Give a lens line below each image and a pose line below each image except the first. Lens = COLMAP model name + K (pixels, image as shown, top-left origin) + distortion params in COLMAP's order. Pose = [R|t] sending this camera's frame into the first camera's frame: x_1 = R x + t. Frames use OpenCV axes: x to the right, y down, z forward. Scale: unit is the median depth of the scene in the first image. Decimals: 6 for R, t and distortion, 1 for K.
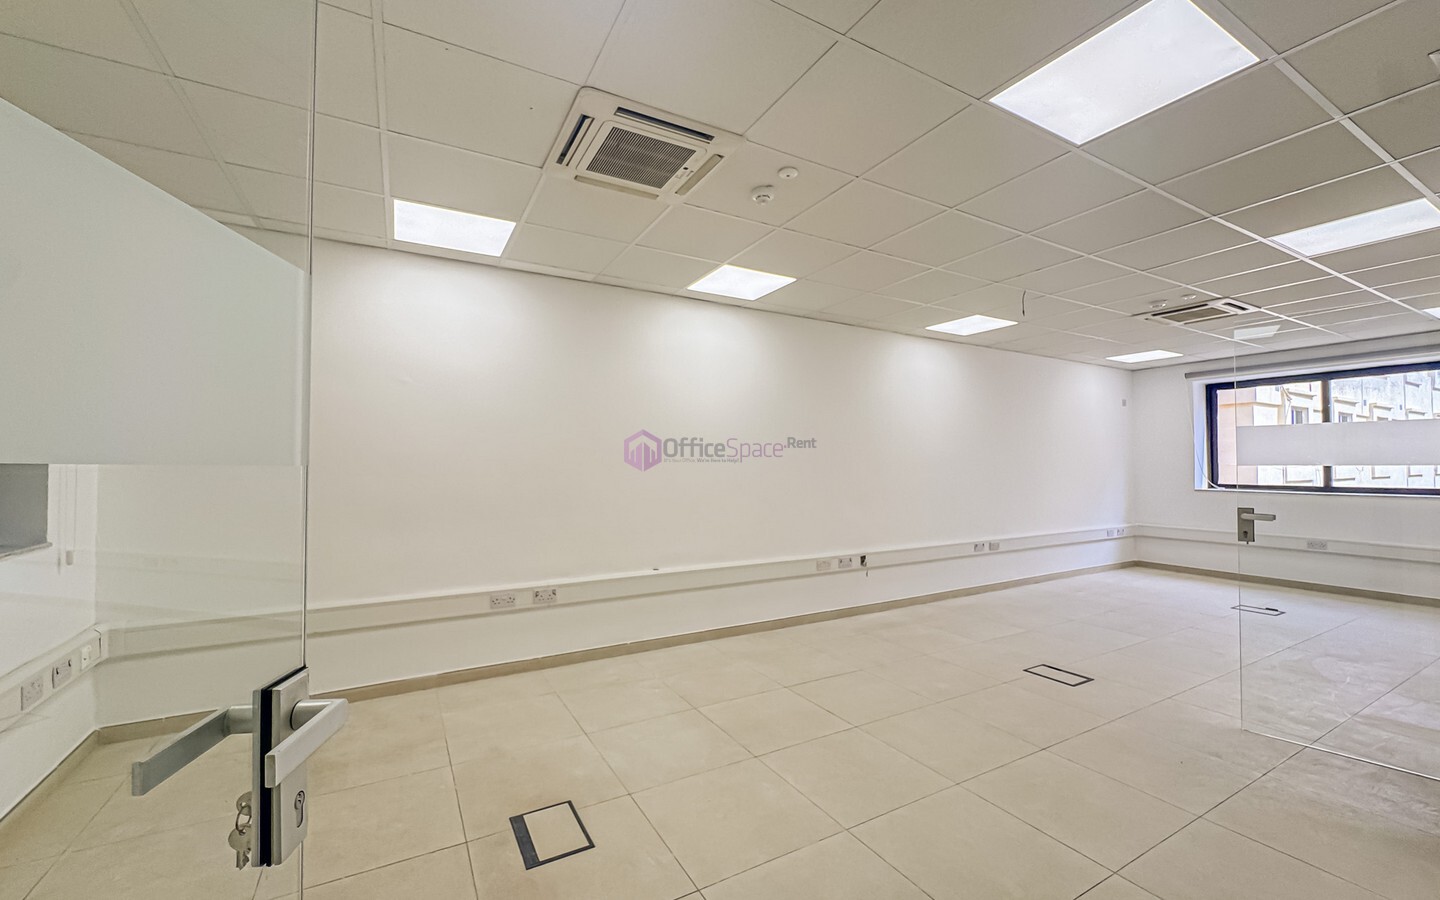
lens RADIAL K [[573.0, 0, 719.0], [0, 573.0, 454.6], [0, 0, 1]] dist [-0.003083, -0.000428]
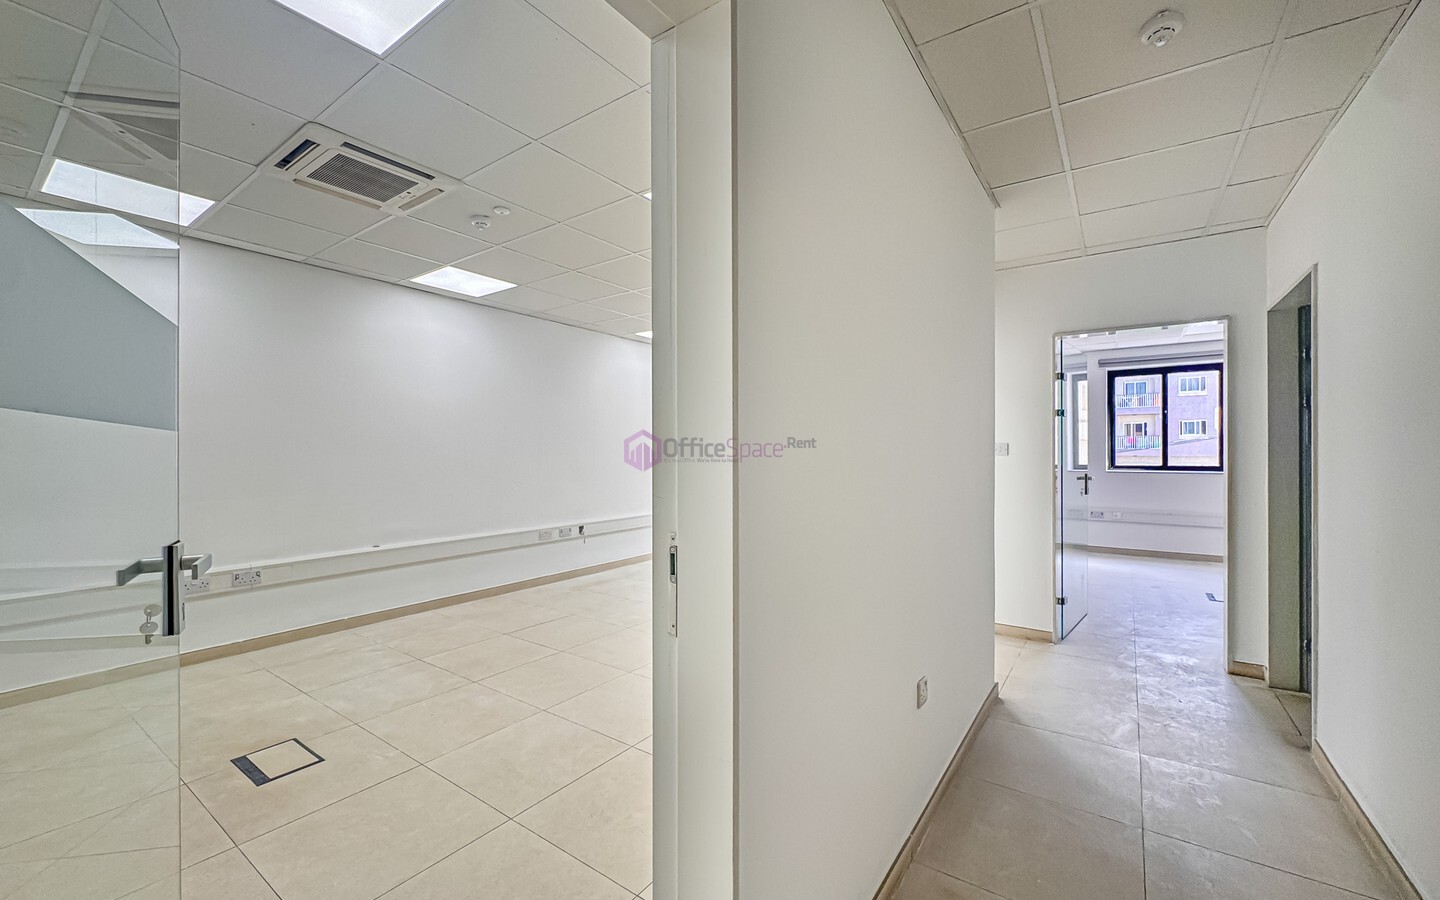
lens RADIAL K [[573.0, 0, 719.0], [0, 573.0, 454.6], [0, 0, 1]] dist [-0.003083, -0.000428]
pose [[0.903996, -0.001252, 0.427538, 0.010348], [-0.008695, 0.999735, 0.021313, 0.006574], [-0.427452, -0.022985, 0.903746, -0.237970]]
